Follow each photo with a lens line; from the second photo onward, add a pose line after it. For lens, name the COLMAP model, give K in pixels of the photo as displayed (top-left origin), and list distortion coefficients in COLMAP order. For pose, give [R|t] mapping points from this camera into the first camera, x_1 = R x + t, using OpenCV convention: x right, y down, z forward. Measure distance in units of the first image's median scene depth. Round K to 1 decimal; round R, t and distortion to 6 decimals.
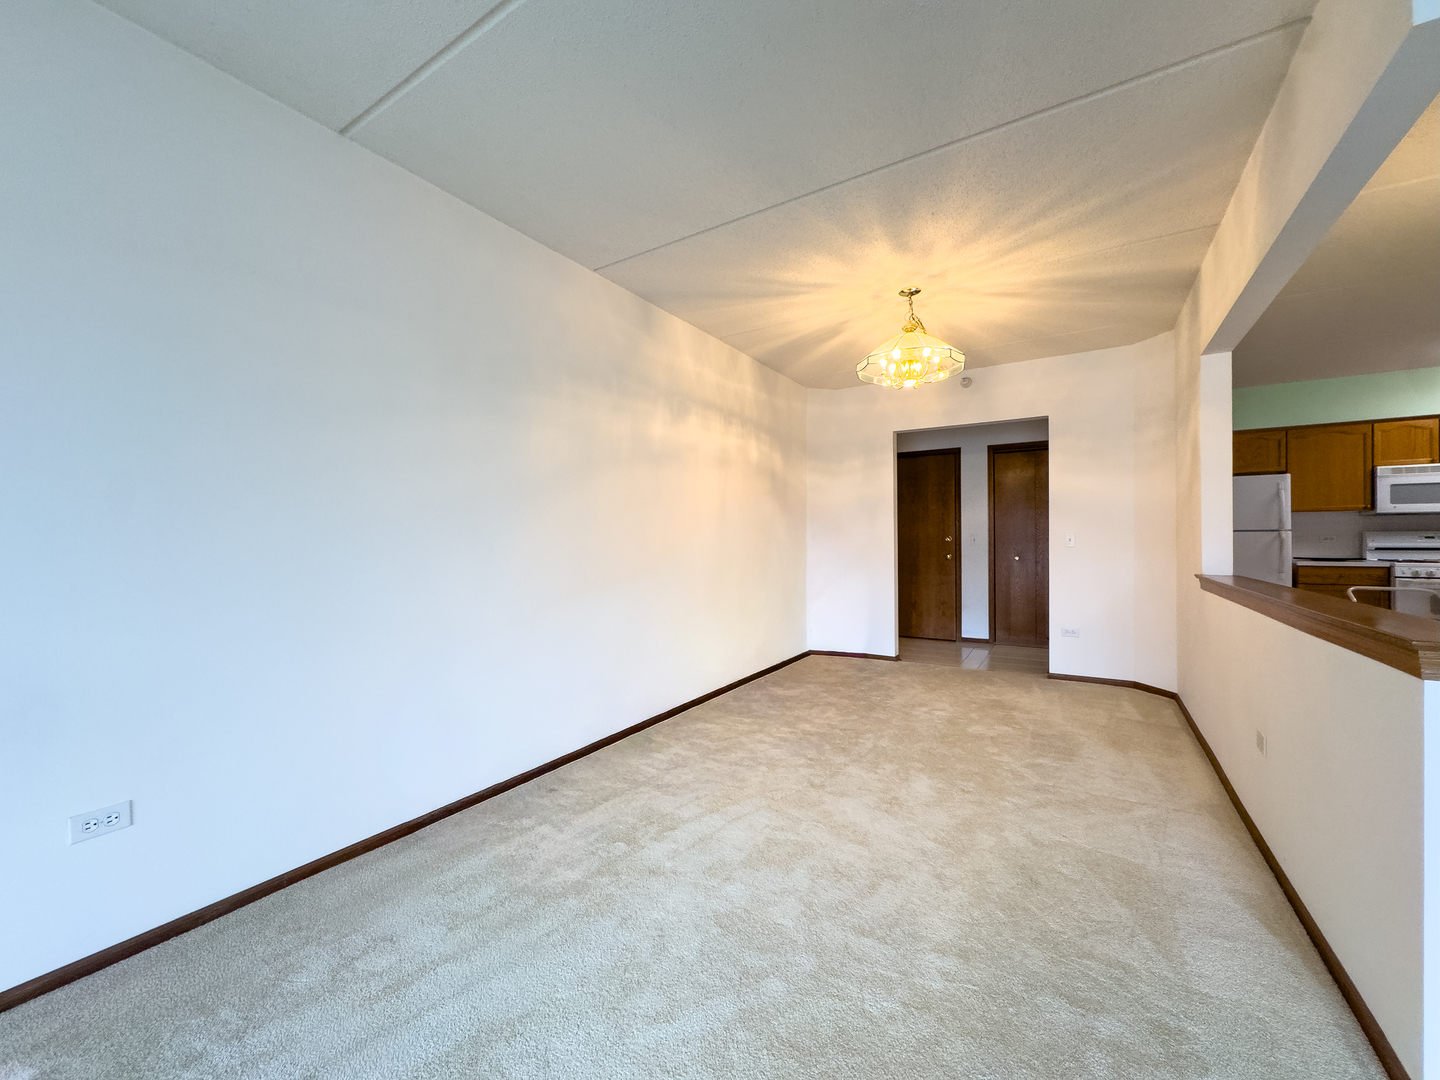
lens RADIAL K [[549.4, 0, 794.6], [0, 549.4, 537.9], [0, 0, 1]] dist [-0.002349, 0.001018]
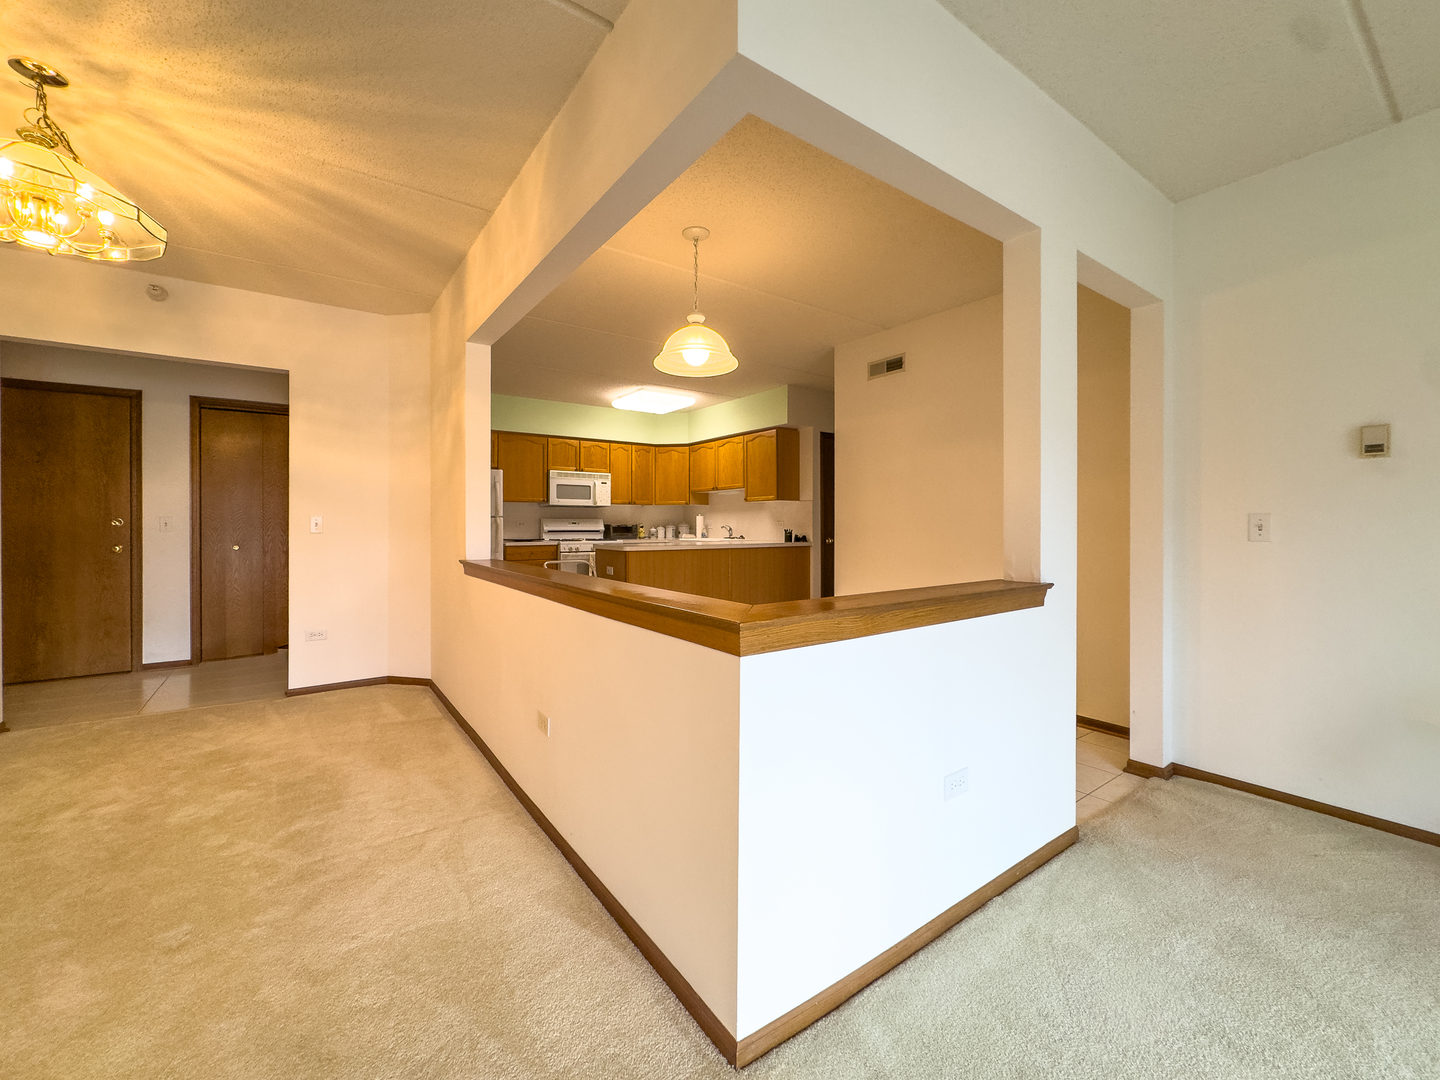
lens RADIAL K [[549.4, 0, 655.0], [0, 549.4, 523.6], [0, 0, 1]] dist [-0.002349, 0.001018]
pose [[0.489637, 0.003223, 0.871920, 0.031573], [-0.005960, 0.999982, -0.000350, -0.001220], [-0.871906, -0.005025, 0.489647, 0.176376]]
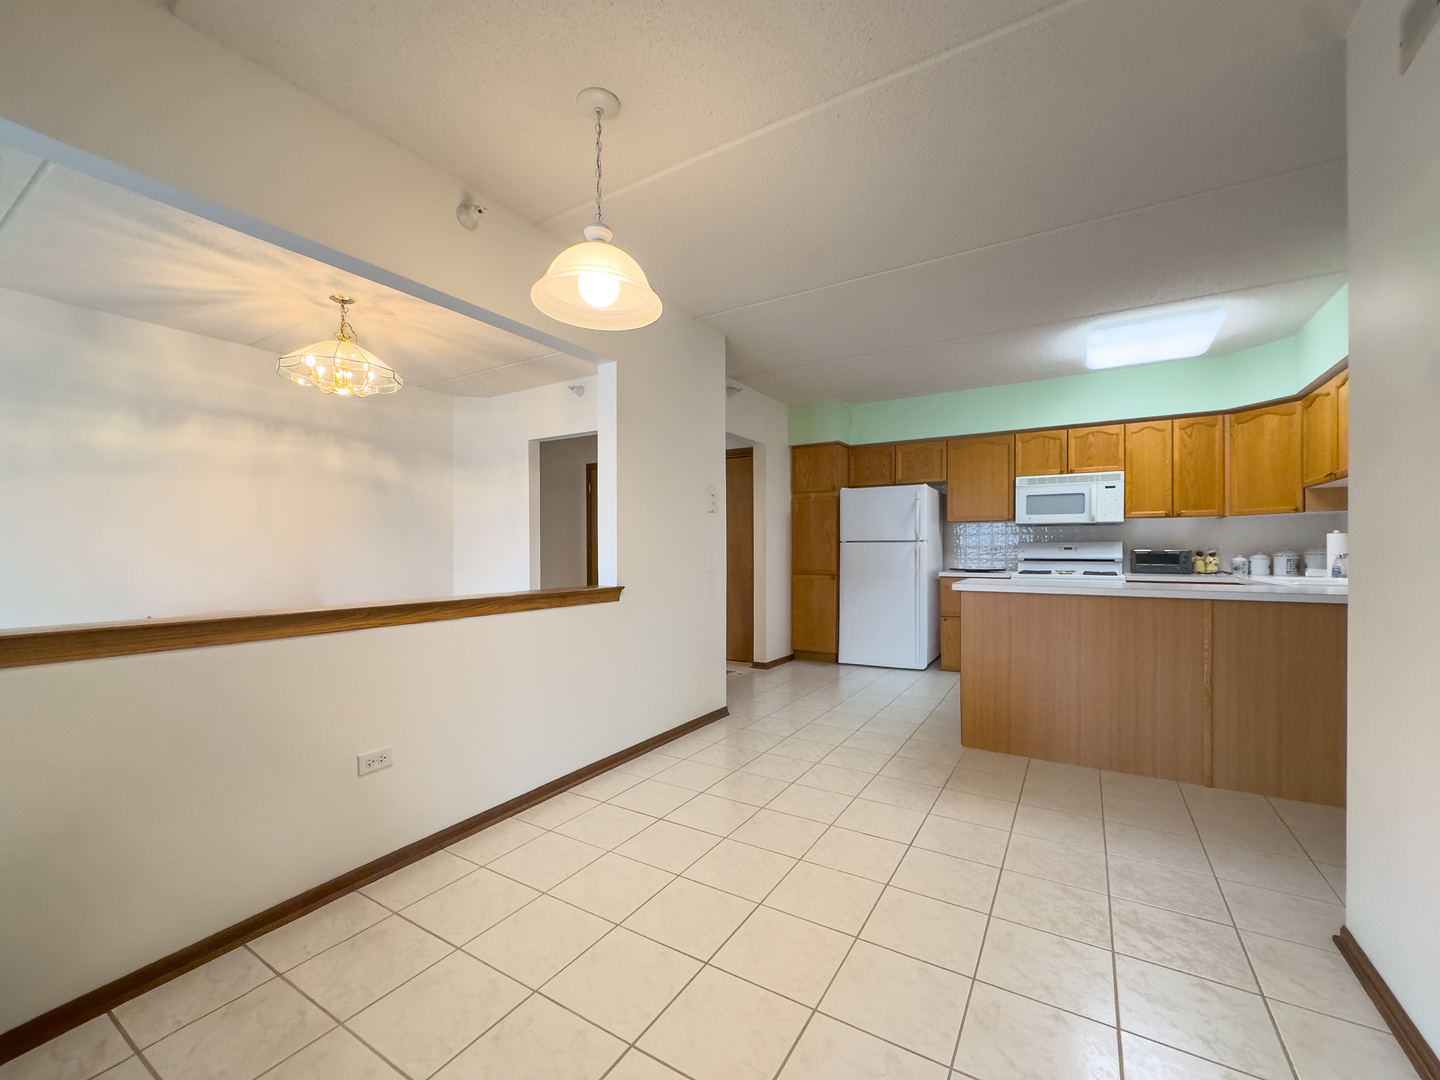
lens RADIAL K [[549.4, 0, 777.1], [0, 549.4, 548.4], [0, 0, 1]] dist [-0.002349, 0.001018]
pose [[0.999994, 0.003479, -0.000305, 0.906236], [-0.003478, 0.999991, 0.002448, -0.002543], [0.000314, -0.002447, 0.999997, 0.005628]]
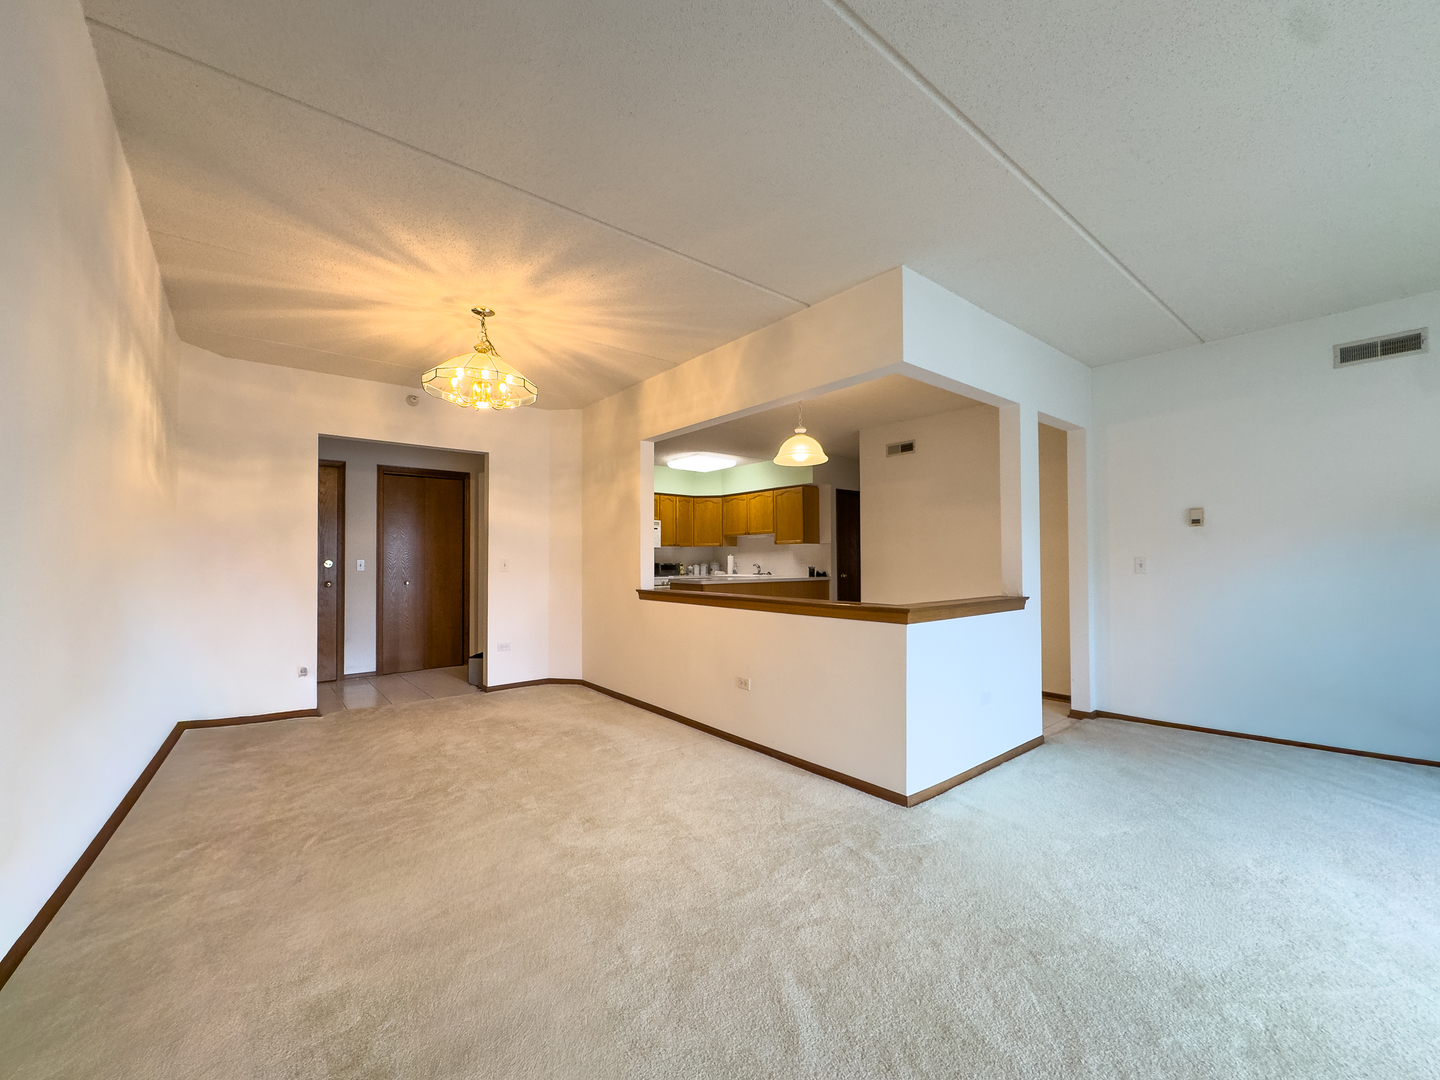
lens RADIAL K [[549.4, 0, 662.3], [0, 549.4, 552.3], [0, 0, 1]] dist [-0.002349, 0.001018]
pose [[0.424703, 0.014994, 0.905208, -0.477262], [-0.001836, 0.999875, -0.015701, -0.008069], [-0.905331, 0.005006, 0.424678, 0.276678]]
